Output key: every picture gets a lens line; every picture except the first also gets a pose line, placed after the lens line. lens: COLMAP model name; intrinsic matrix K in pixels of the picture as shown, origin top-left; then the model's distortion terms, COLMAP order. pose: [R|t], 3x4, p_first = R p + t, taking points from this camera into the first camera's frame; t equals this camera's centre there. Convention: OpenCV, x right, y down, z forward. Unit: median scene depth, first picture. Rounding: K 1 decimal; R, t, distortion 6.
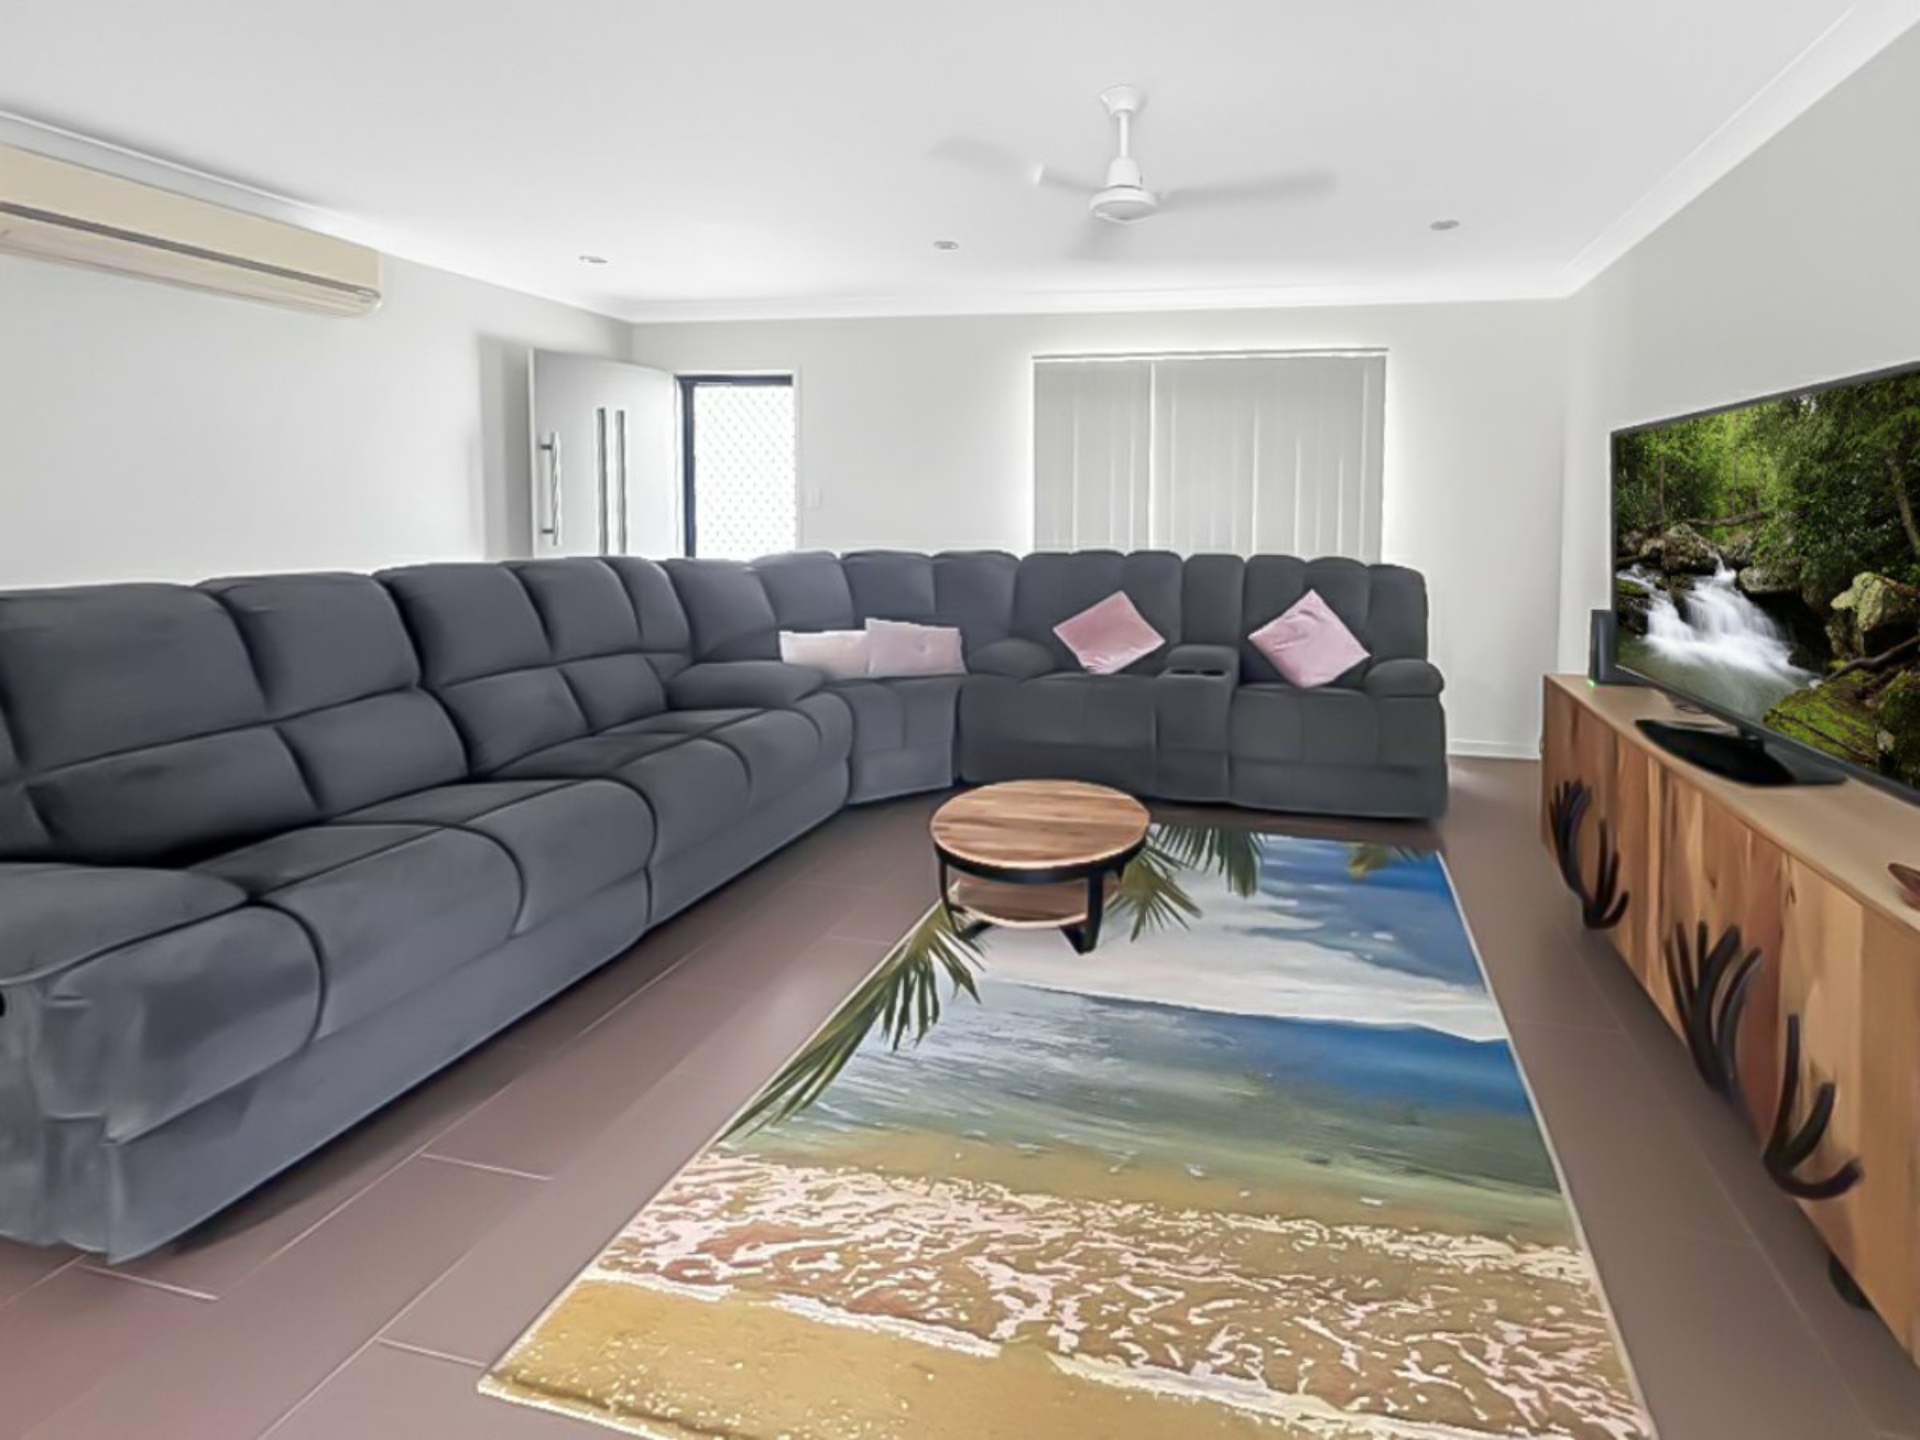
lens RADIAL K [[798.2, 0, 958.4], [0, 798.2, 608.3], [0, 0, 1]] dist [0.001003, 0.000033]
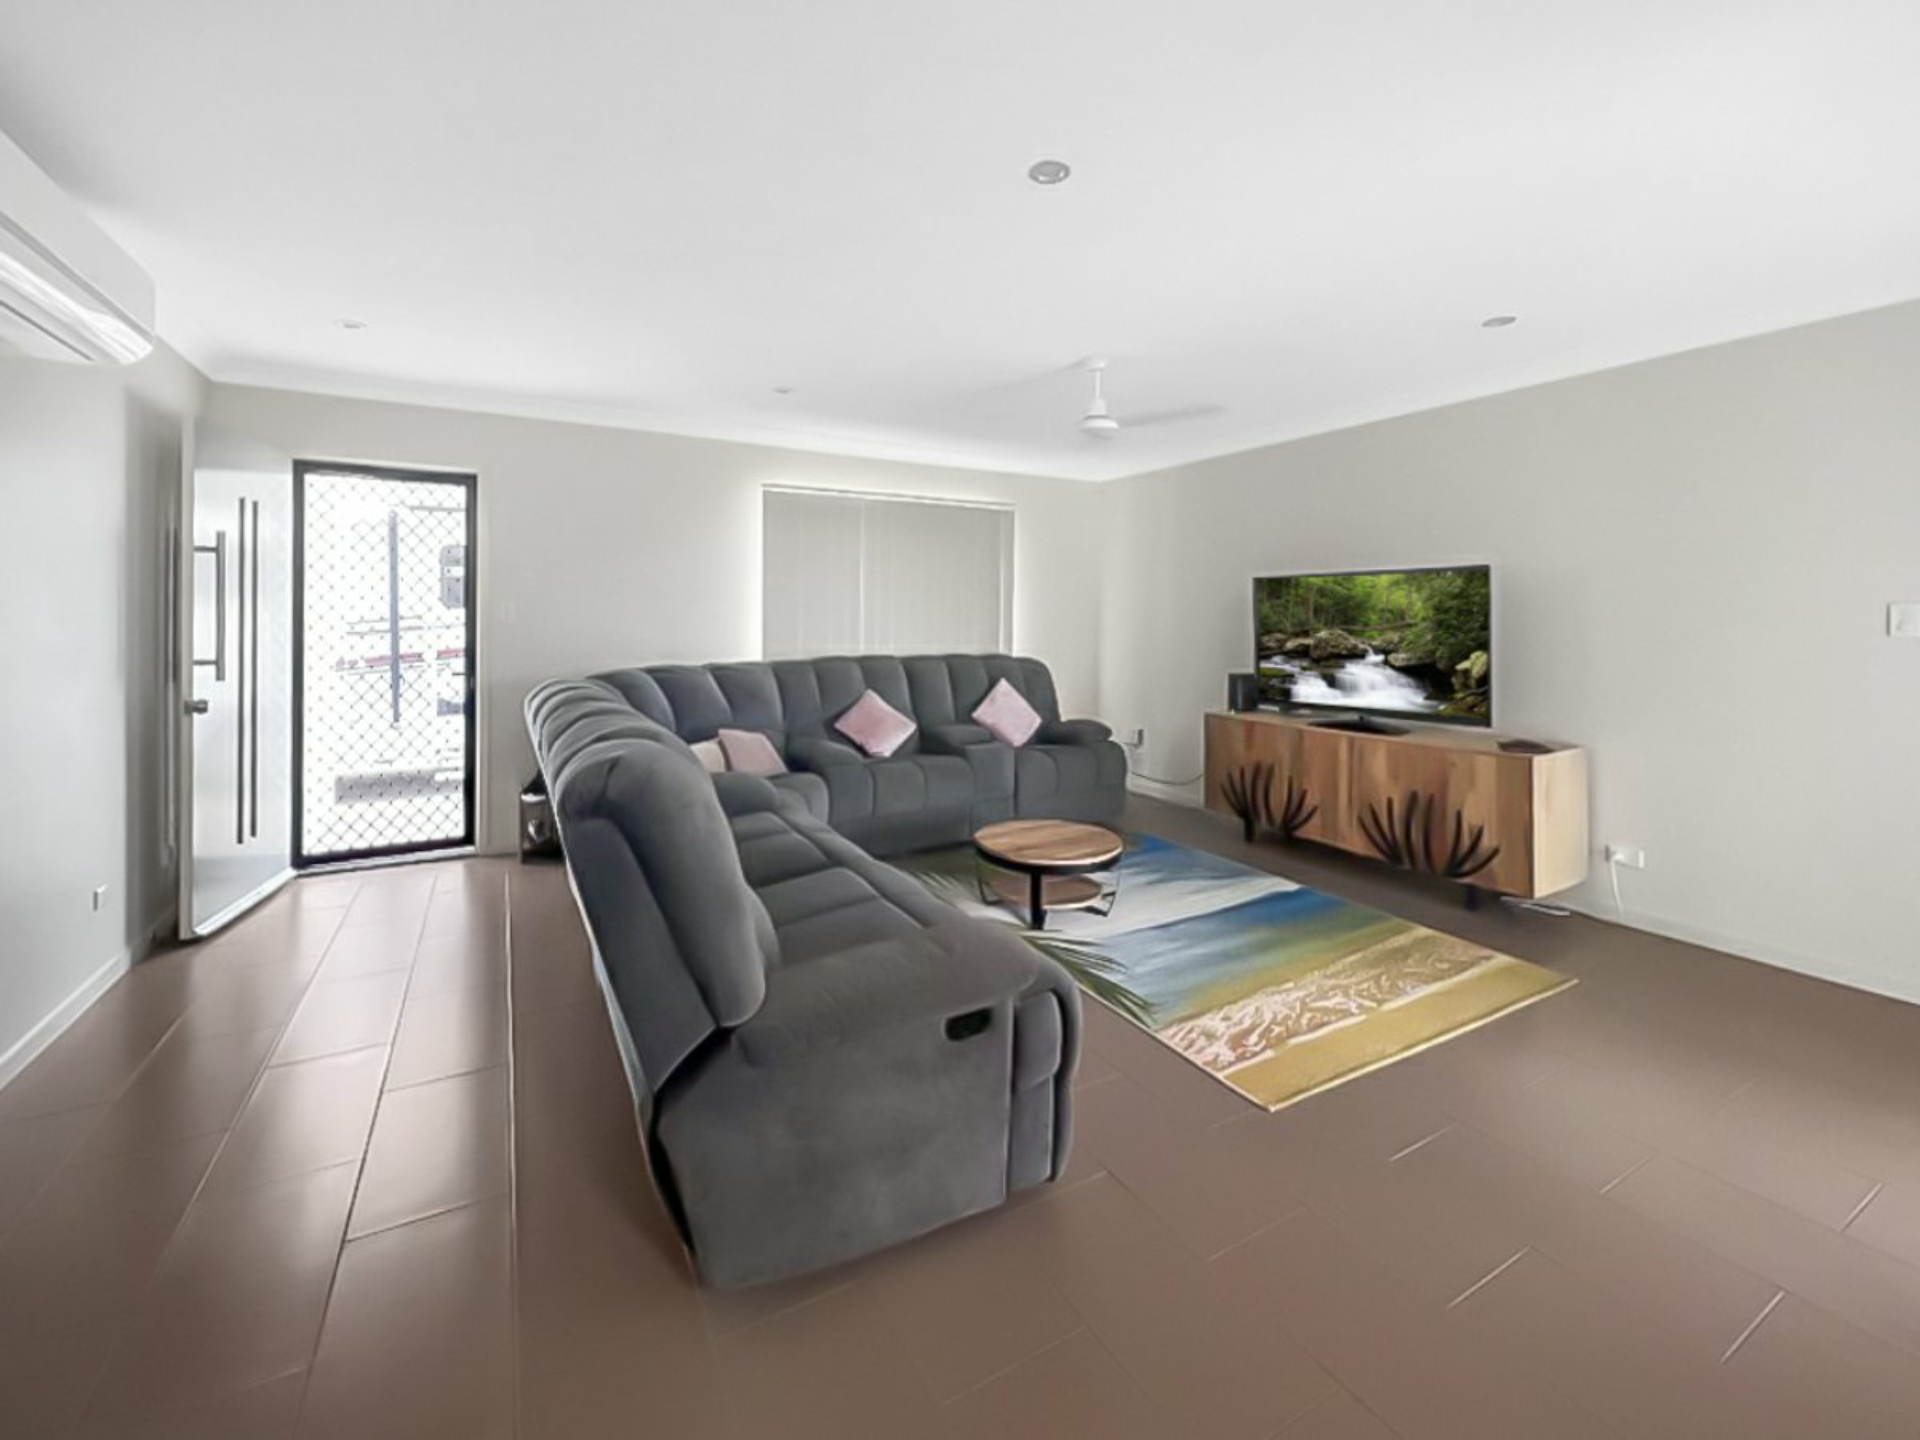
lens RADIAL K [[784.8, 0, 949.7], [0, 784.8, 708.0], [0, 0, 1]] dist [-0.001920, -0.000154]
pose [[0.771630, -0.082707, 0.630672, -1.451766], [0.088116, 0.995850, 0.022786, -0.032851], [-0.629939, 0.037990, 0.775715, 0.020701]]
